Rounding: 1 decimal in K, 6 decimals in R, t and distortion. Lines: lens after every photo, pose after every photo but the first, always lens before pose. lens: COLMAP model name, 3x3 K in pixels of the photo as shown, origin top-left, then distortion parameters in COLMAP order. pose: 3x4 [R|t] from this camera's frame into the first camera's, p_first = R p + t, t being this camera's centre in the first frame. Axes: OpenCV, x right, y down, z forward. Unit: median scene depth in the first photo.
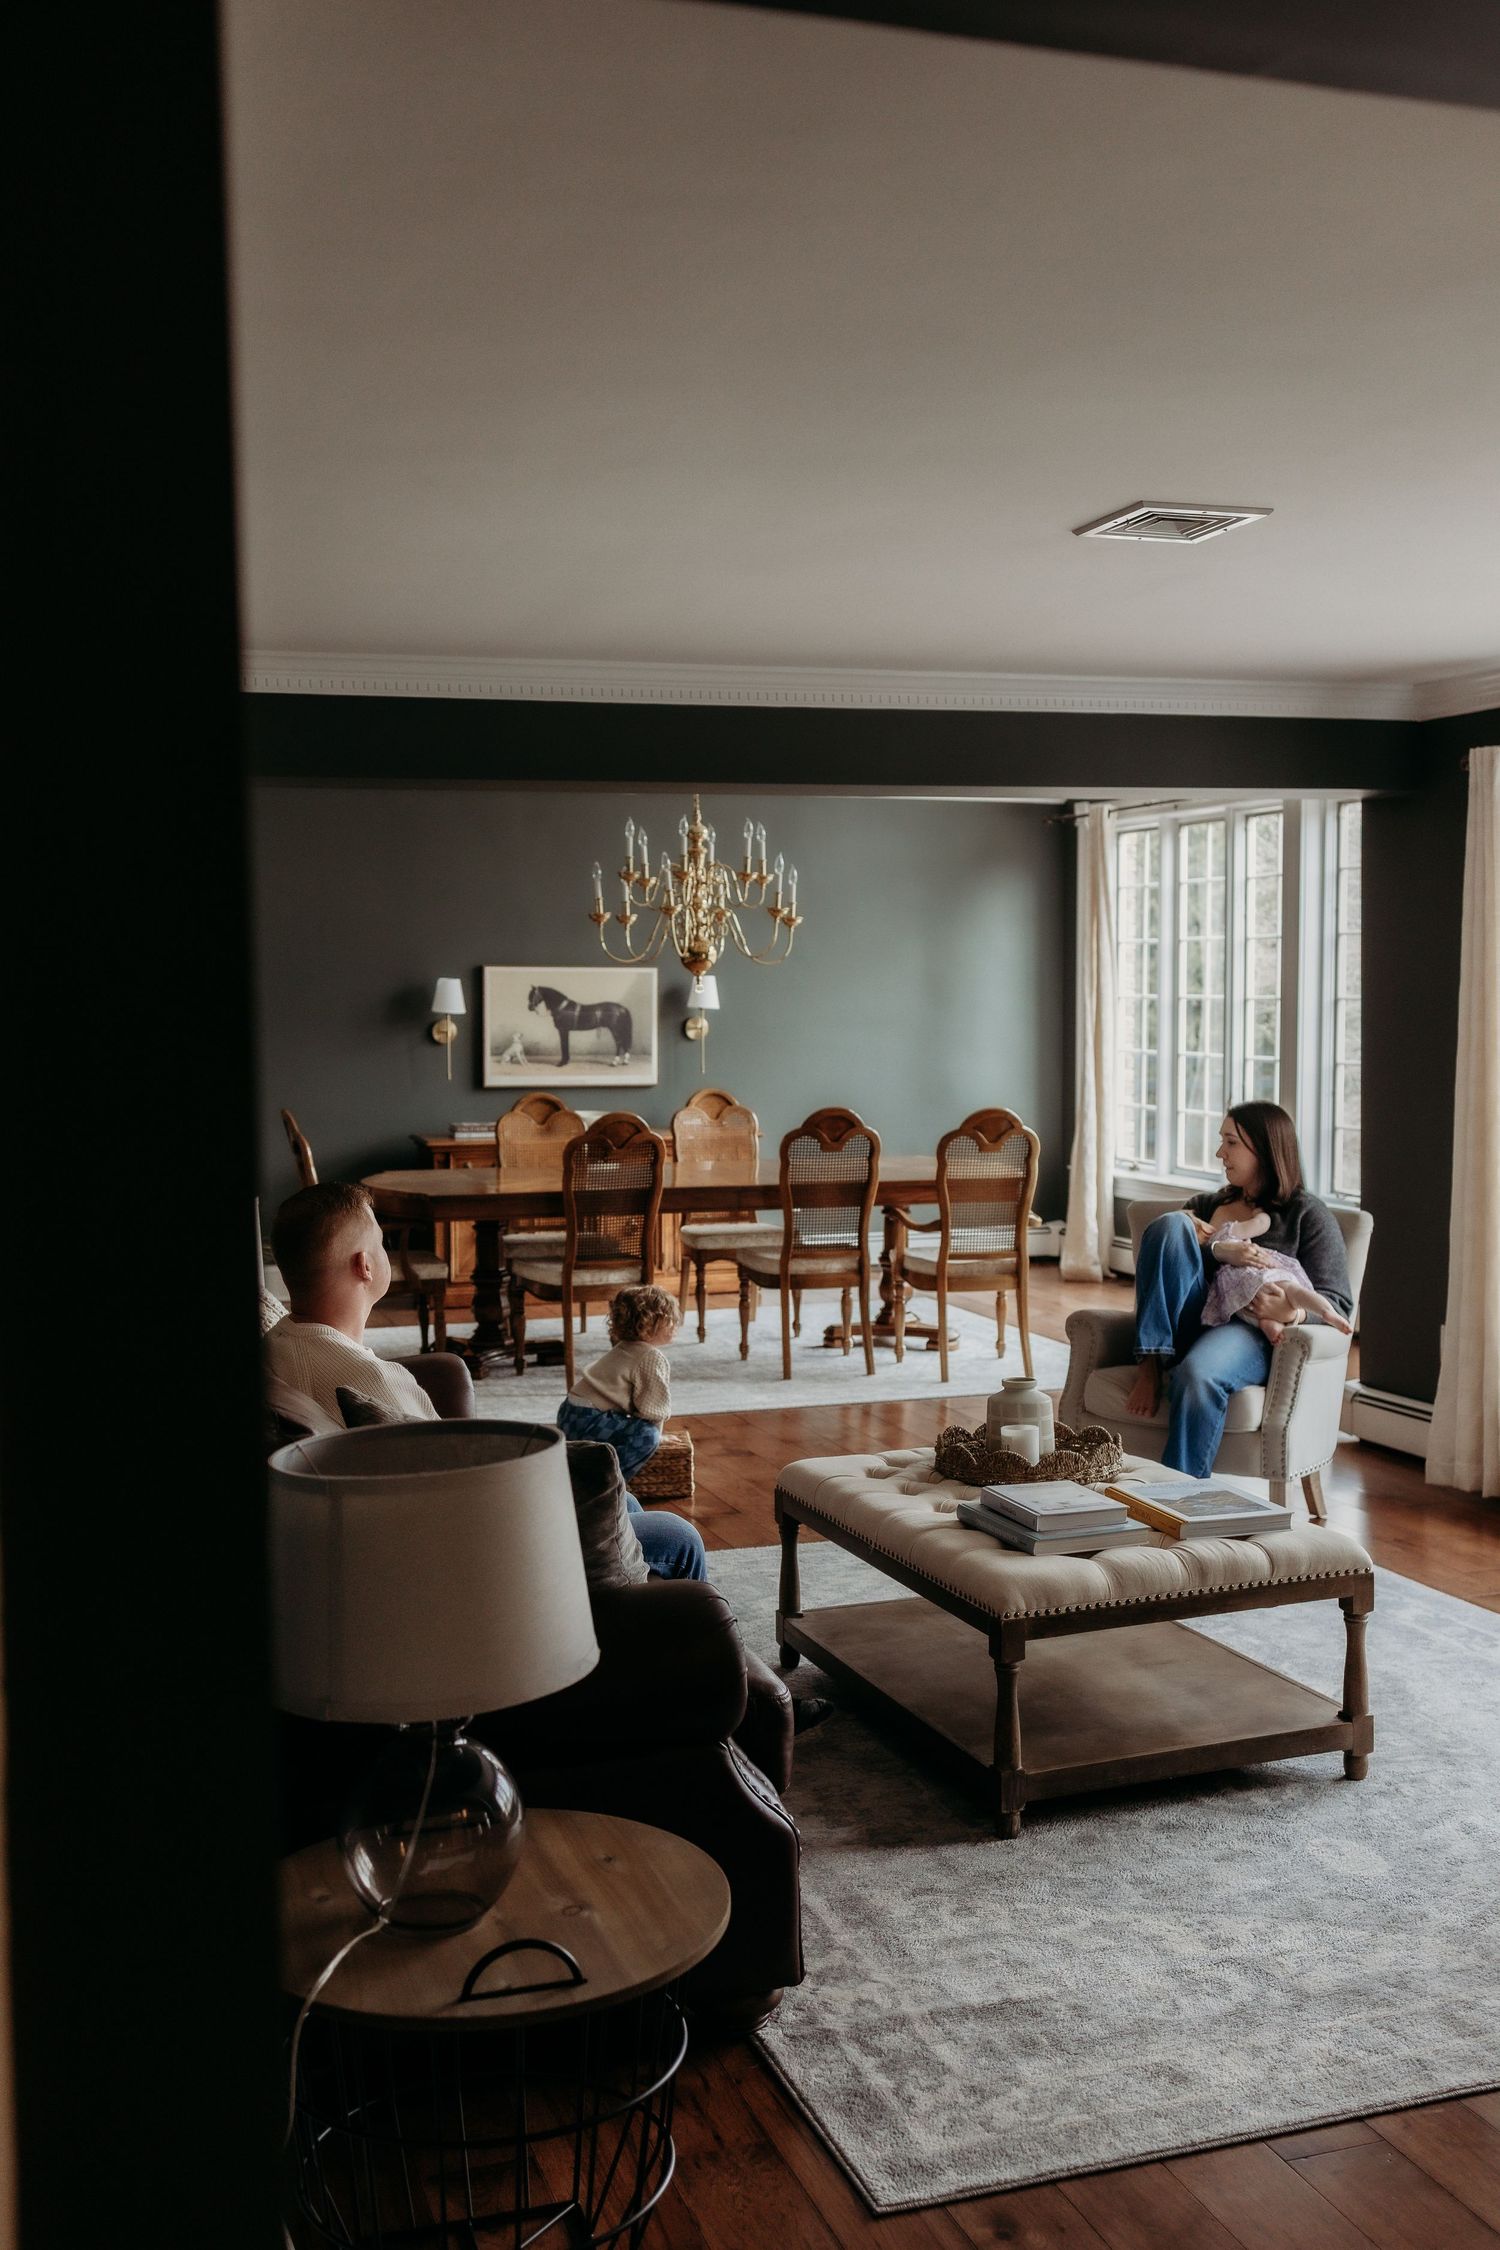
lens RADIAL K [[2274.3, 0, 750.0], [0, 2274.3, 1125.0], [0, 0, 1]] dist [0.007471, 0.046250]
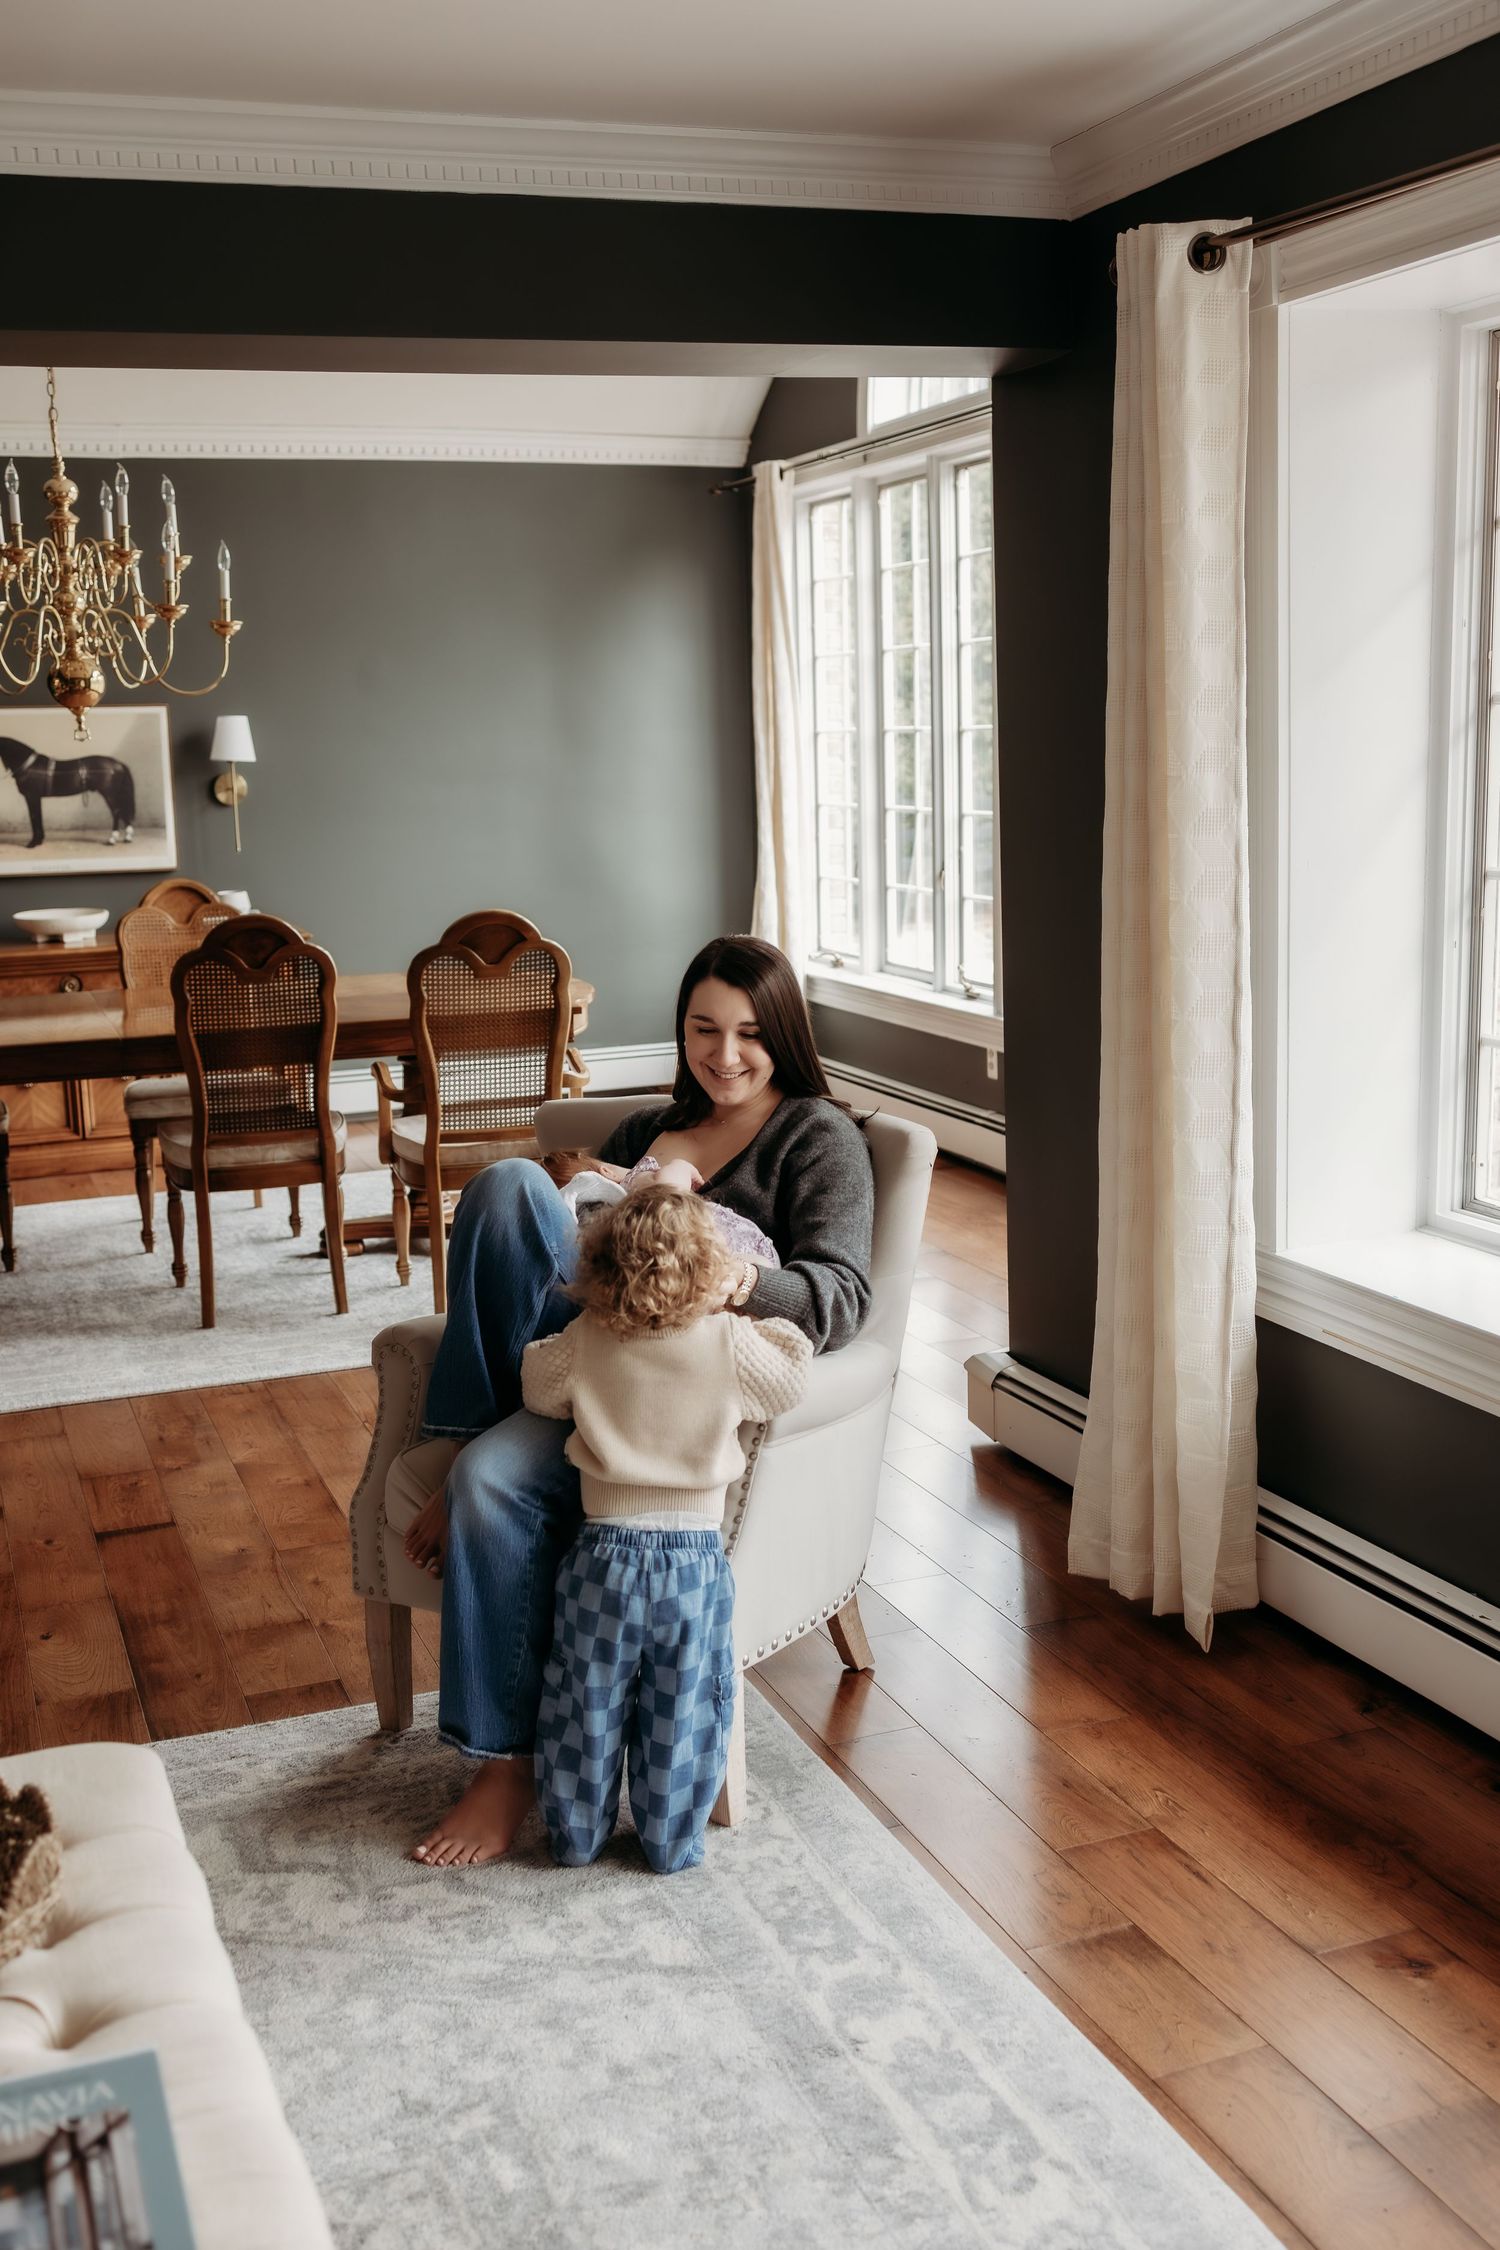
lens RADIAL K [[2274.3, 0, 750.0], [0, 2274.3, 1125.0], [0, 0, 1]] dist [0.007471, 0.046250]
pose [[0.999069, -0.030446, 0.030578, 0.122760], [0.026845, 0.993347, 0.111986, -0.013395], [-0.033784, -0.111061, 0.993239, 0.269255]]
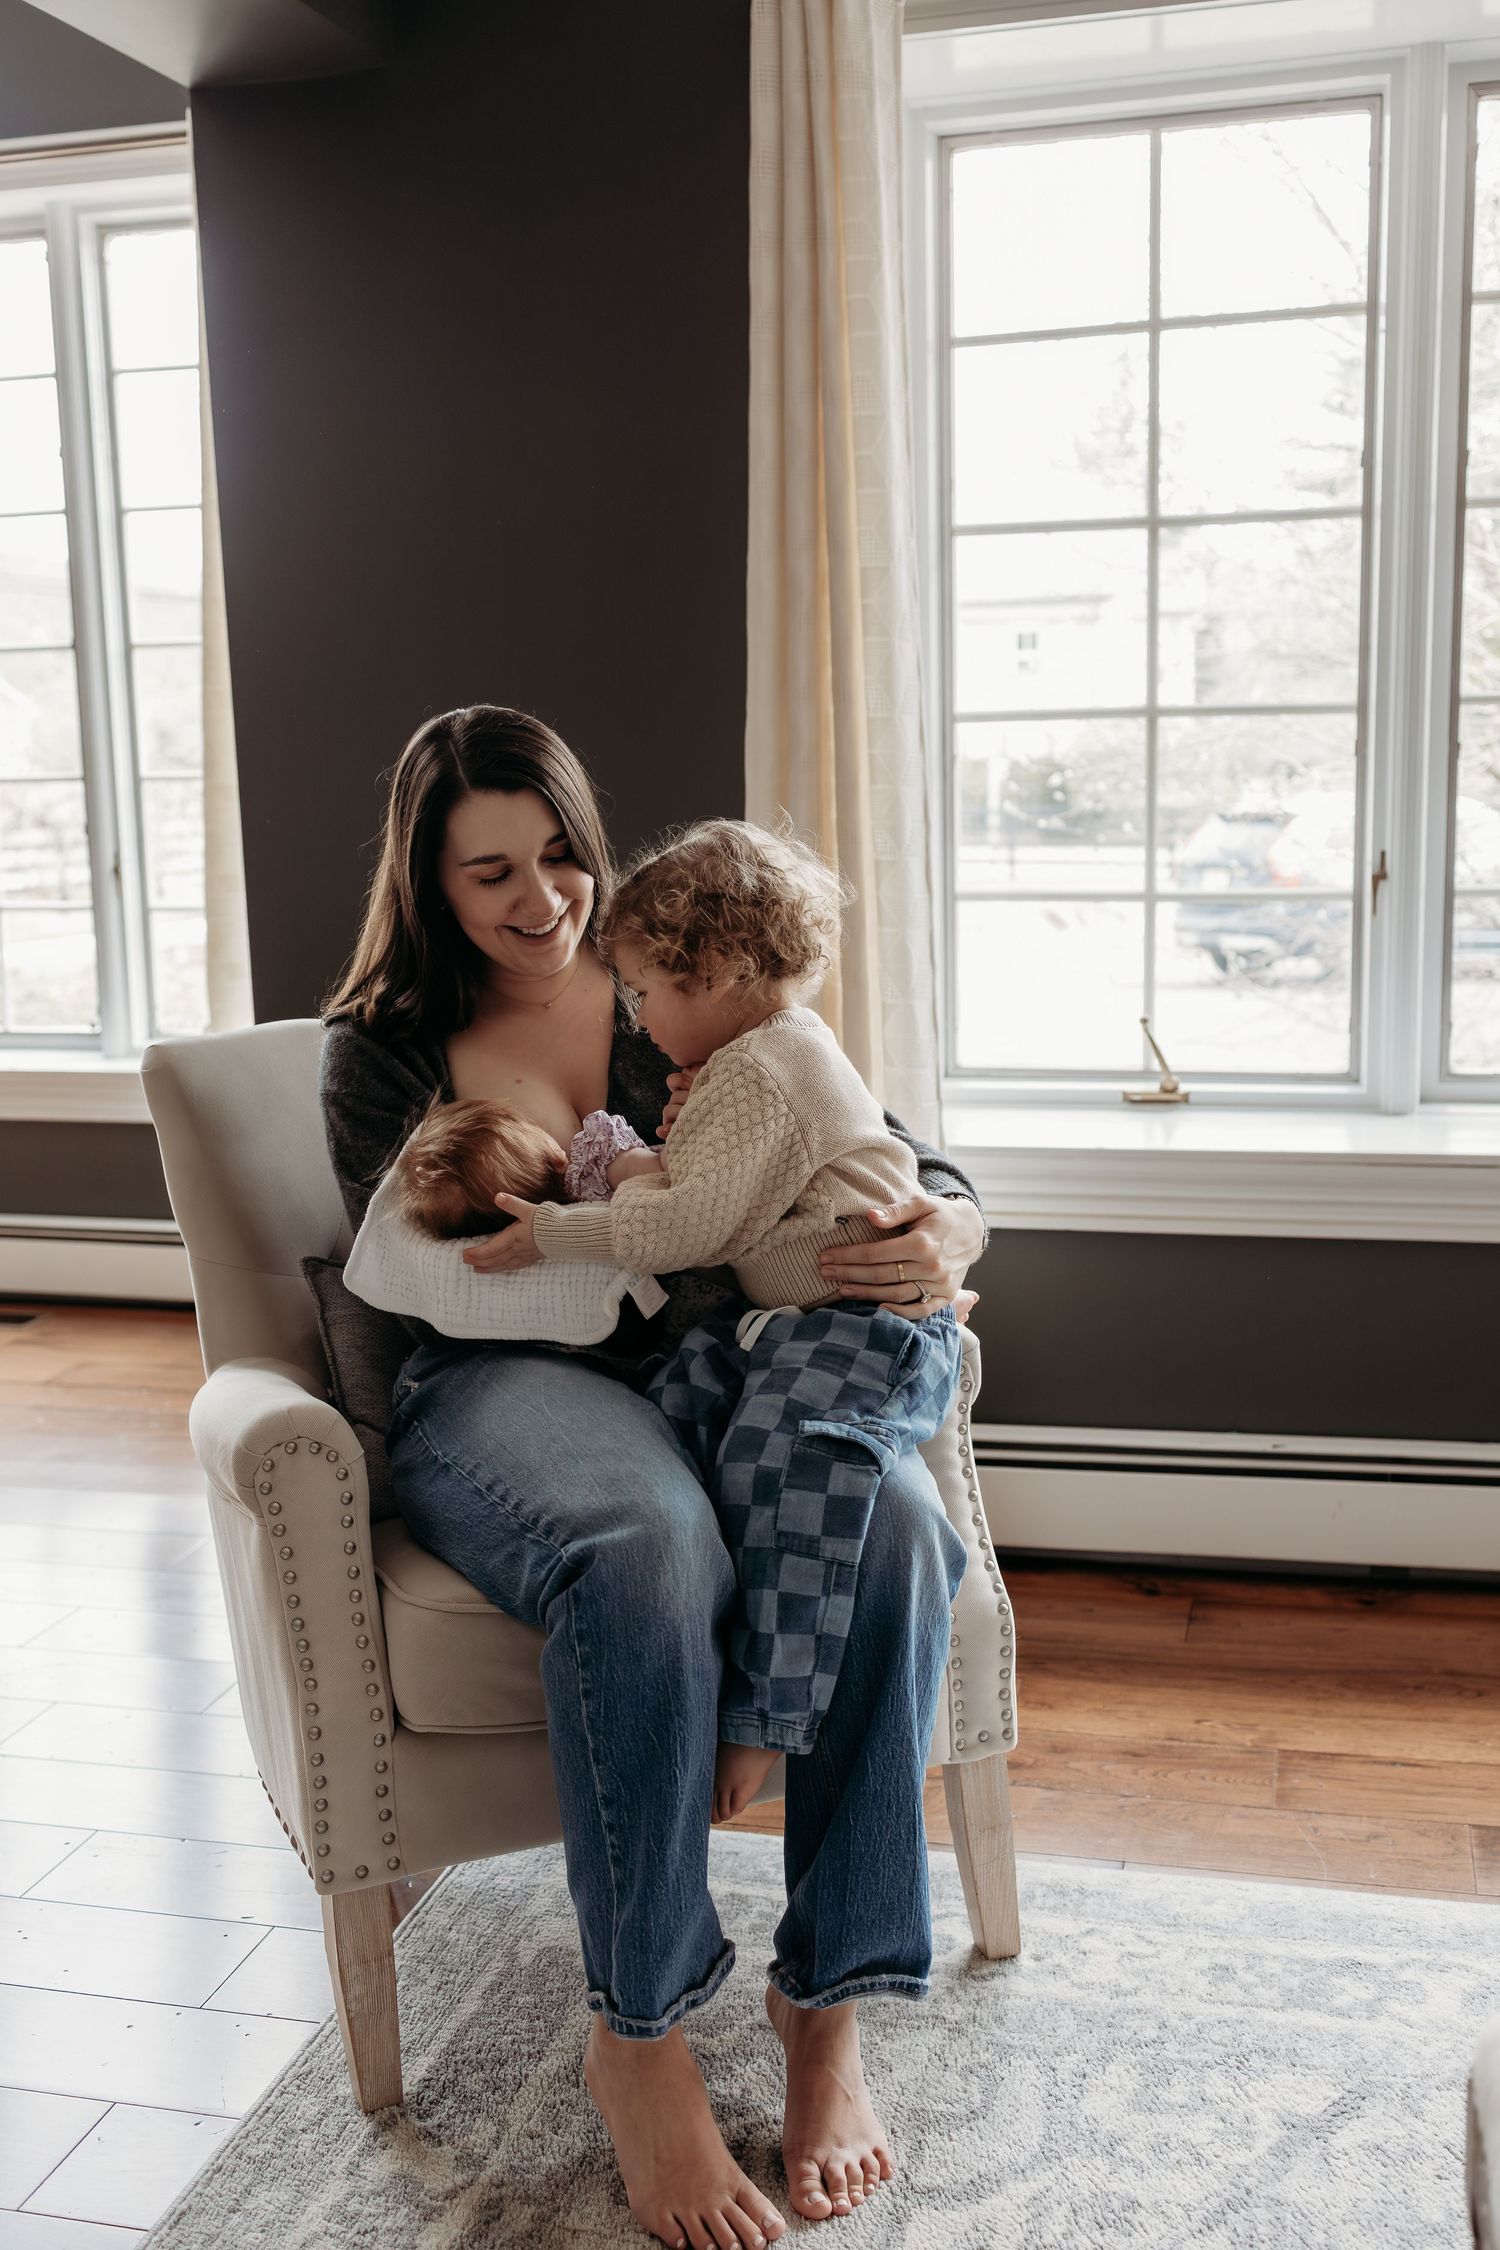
lens RADIAL K [[2274.3, 0, 750.0], [0, 2274.3, 1125.0], [0, 0, 1]] dist [0.007471, 0.046250]
pose [[0.550730, -0.136911, 0.823379, -0.041365], [0.077757, 0.990581, 0.112704, 0.008635], [-0.831054, 0.001954, 0.556188, 0.449373]]
